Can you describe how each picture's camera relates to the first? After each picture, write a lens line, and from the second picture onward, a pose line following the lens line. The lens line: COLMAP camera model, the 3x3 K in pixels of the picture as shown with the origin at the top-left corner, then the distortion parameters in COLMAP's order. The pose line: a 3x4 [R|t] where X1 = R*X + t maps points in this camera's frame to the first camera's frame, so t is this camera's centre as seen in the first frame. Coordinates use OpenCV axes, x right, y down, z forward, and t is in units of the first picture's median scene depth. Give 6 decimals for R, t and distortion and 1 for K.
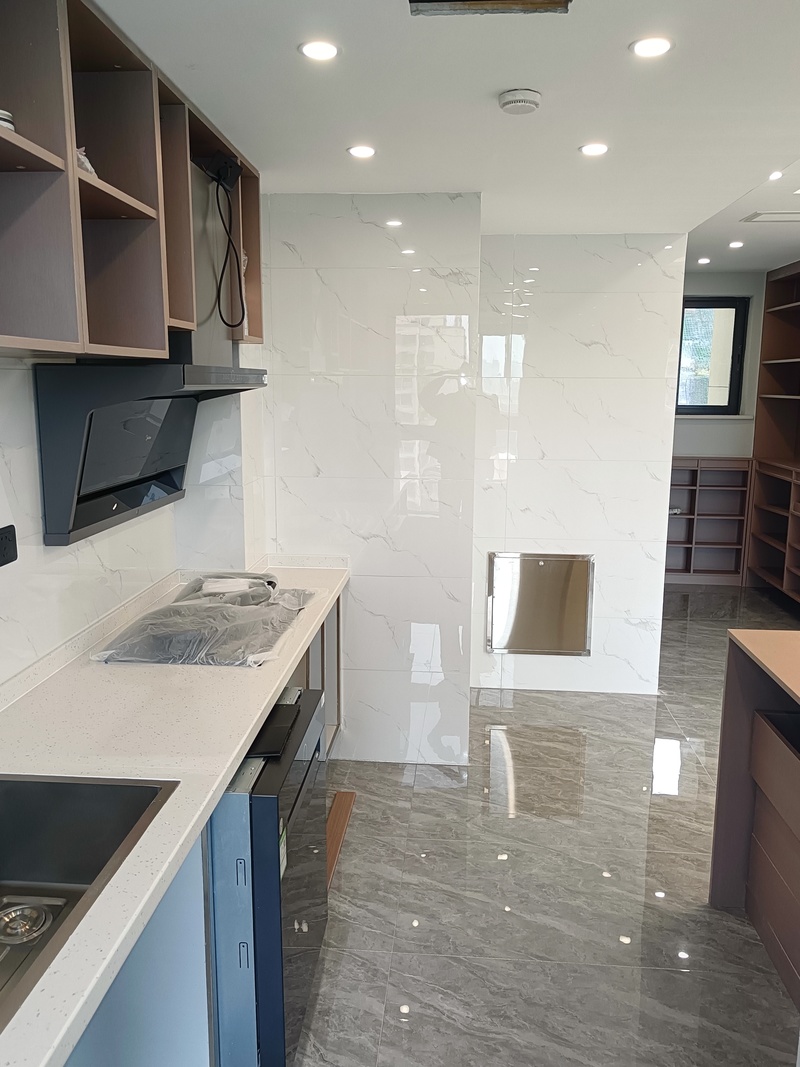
lens RADIAL K [[846.0, 0, 400.0], [0, 846.0, 533.5], [0, 0, 1]] dist [0.002269, -0.008978]
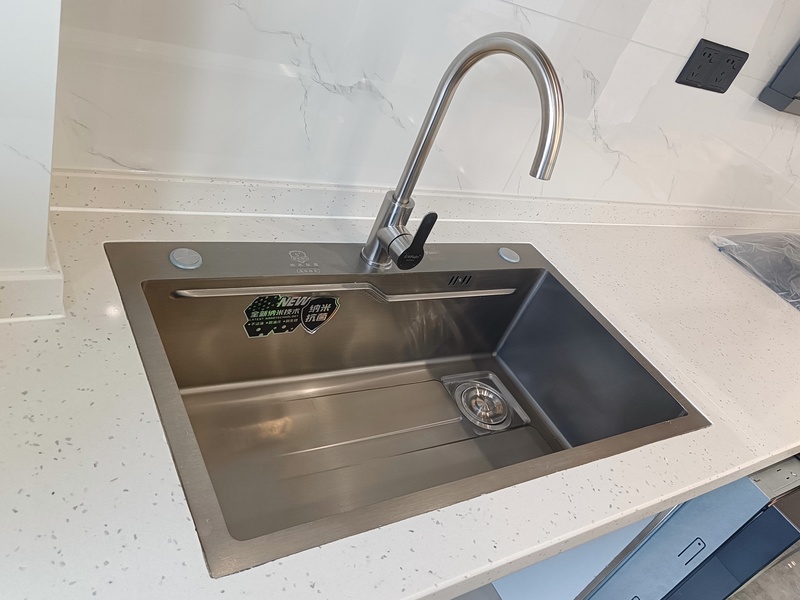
lens RADIAL K [[644.3, 0, 400.0], [0, 644.3, 300.0], [0, 0, 1]] dist [0.004399, -0.000895]
pose [[0.533748, 0.636502, -0.556757, -0.110854], [-0.476101, 0.770306, 0.424213, 0.063941], [0.698886, 0.038650, 0.714188, 0.266153]]
